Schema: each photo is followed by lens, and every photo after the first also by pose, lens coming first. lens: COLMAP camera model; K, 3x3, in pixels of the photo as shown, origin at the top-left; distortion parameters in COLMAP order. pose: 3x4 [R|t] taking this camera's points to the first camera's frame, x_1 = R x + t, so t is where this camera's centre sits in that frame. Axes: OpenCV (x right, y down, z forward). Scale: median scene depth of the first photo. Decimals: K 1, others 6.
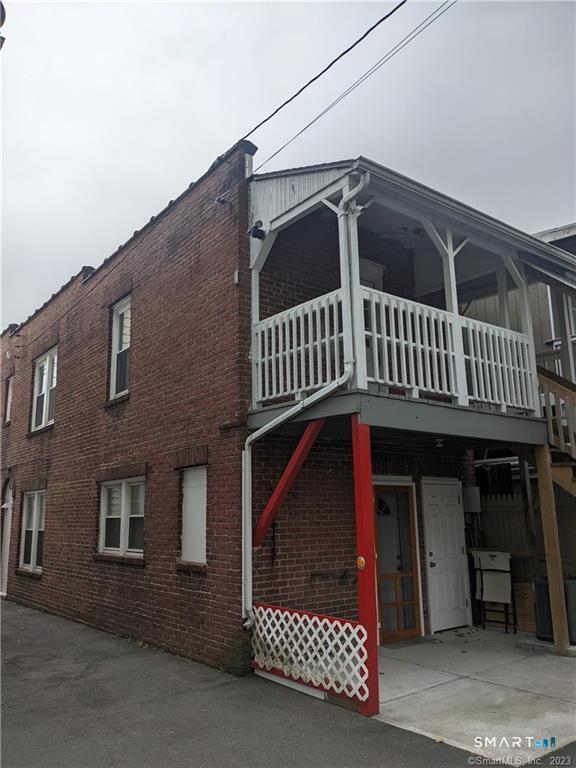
lens RADIAL K [[605.6, 0, 282.1], [0, 605.6, 390.6], [0, 0, 1]] dist [0.063305, -0.092165]
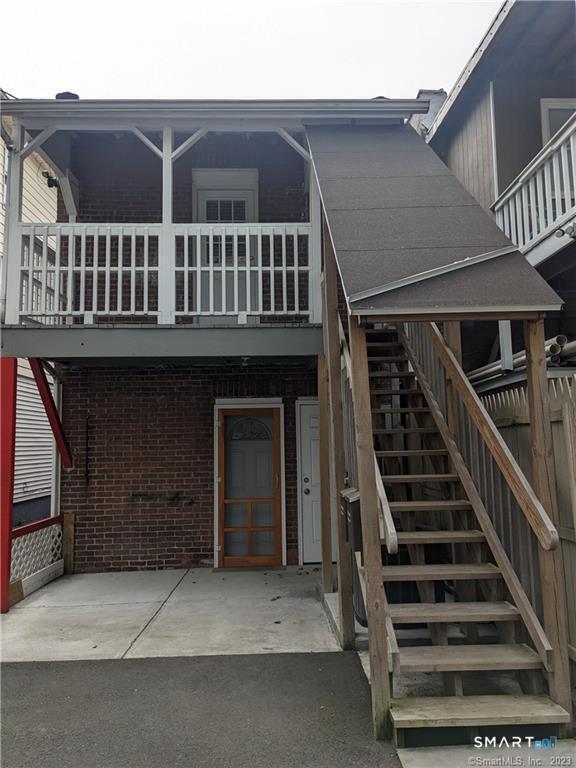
lens RADIAL K [[605.6, 0, 285.3], [0, 605.6, 380.4], [0, 0, 1]] dist [0.063305, -0.092165]
pose [[0.804306, -0.060604, -0.591117, 0.947995], [0.122957, 0.990229, 0.065780, 0.068753], [0.581355, -0.125590, 0.803899, 0.333839]]
